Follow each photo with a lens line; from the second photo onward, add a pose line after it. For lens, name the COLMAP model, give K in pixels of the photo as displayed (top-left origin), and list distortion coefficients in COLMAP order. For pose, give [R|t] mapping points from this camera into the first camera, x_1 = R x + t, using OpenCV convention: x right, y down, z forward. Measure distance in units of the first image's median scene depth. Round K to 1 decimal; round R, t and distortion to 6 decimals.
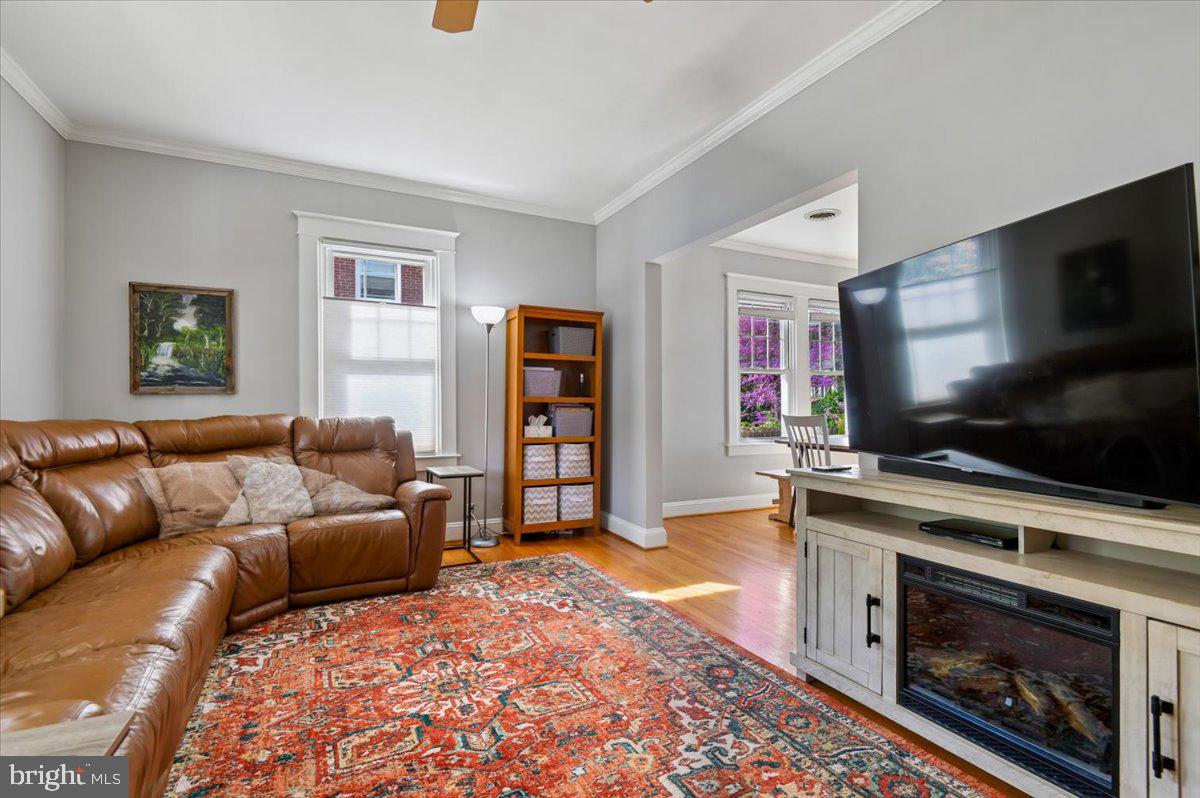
lens RADIAL K [[553.8, 0, 613.8], [0, 553.8, 395.5], [0, 0, 1]] dist [0.021419, -0.017424]
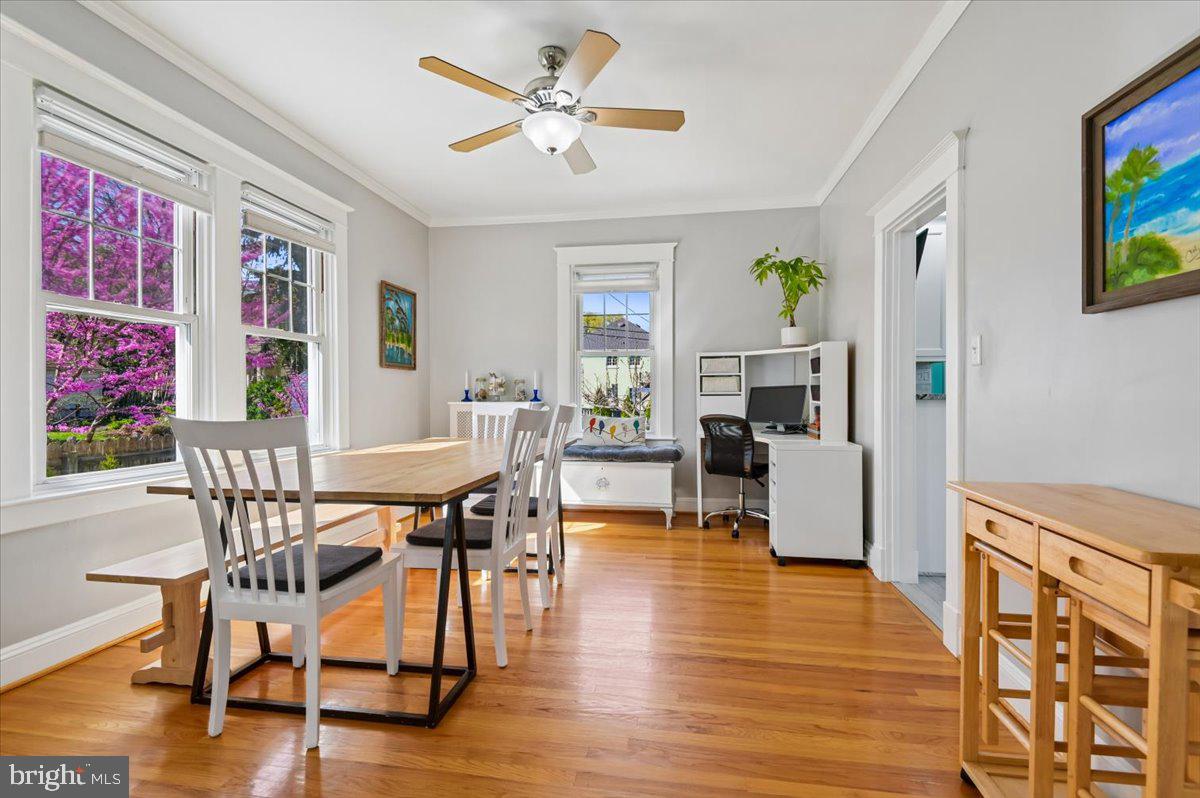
lens RADIAL K [[553.8, 0, 594.6], [0, 553.8, 400.1], [0, 0, 1]] dist [0.021419, -0.017424]
pose [[0.602026, -0.005835, 0.798455, 0.285310], [-0.015896, 0.999688, 0.019291, 0.021592], [-0.798318, -0.024306, 0.601745, 0.889796]]
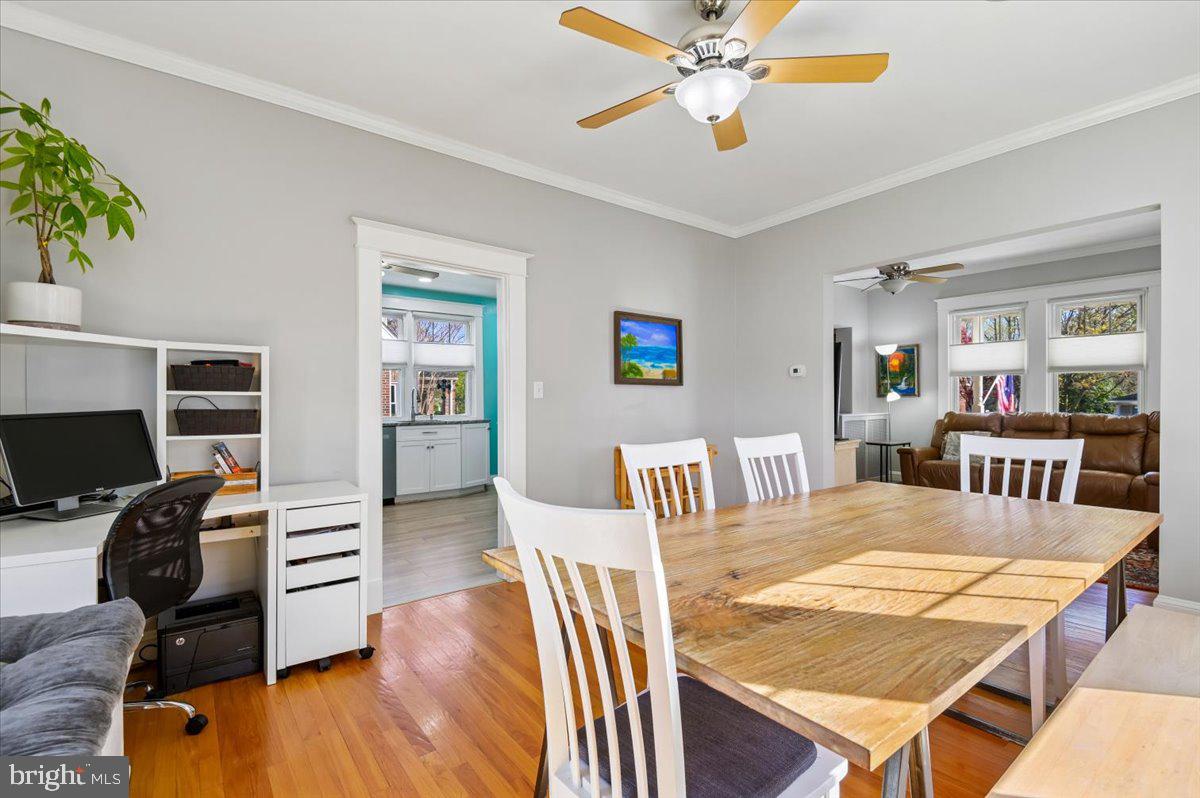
lens RADIAL K [[553.8, 0, 600.2], [0, 553.8, 397.7], [0, 0, 1]] dist [0.021419, -0.017424]
pose [[-0.983819, 0.007838, -0.178995, 1.256204], [0.011065, 0.999794, -0.017037, 0.000878], [0.178825, -0.018741, -0.983702, 2.187923]]
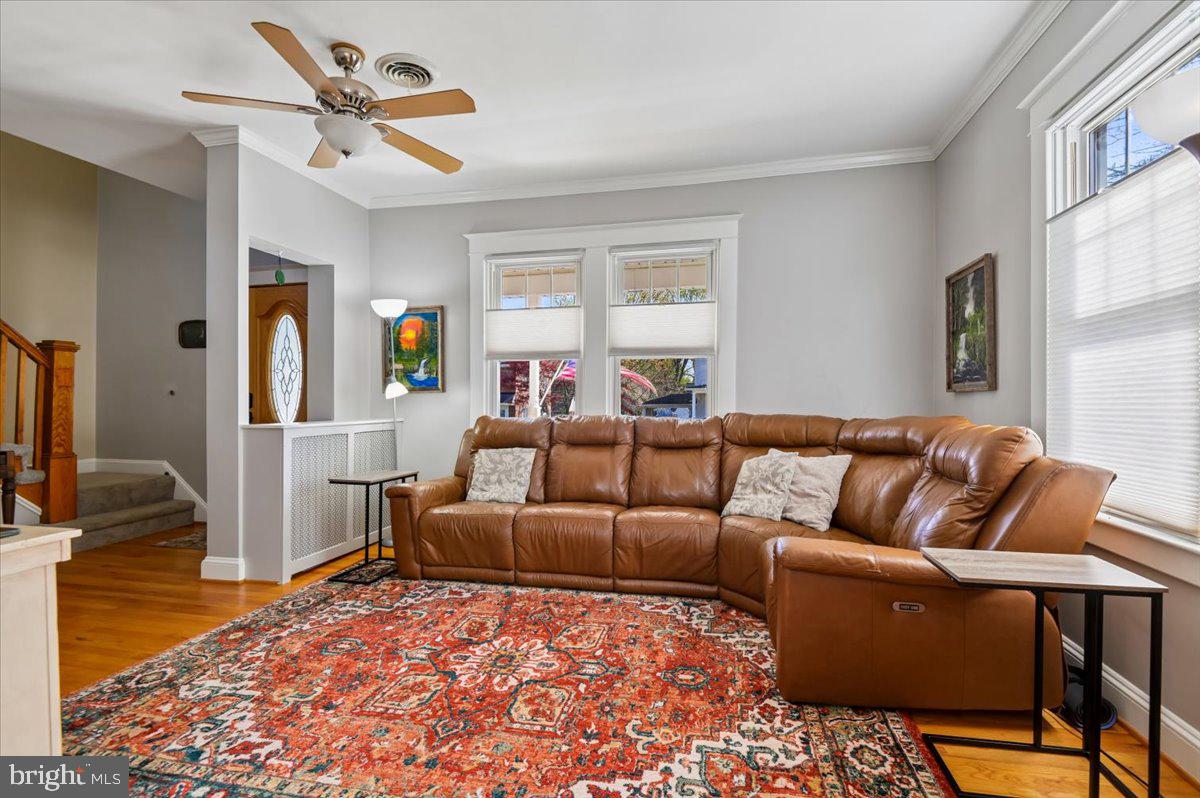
lens RADIAL K [[553.8, 0, 602.0], [0, 553.8, 392.4], [0, 0, 1]] dist [0.021419, -0.017424]
pose [[-0.652113, -0.008154, -0.758078, 0.300162], [0.015436, 0.999592, -0.024030, 0.014092], [0.757964, -0.027372, -0.651721, 1.332993]]
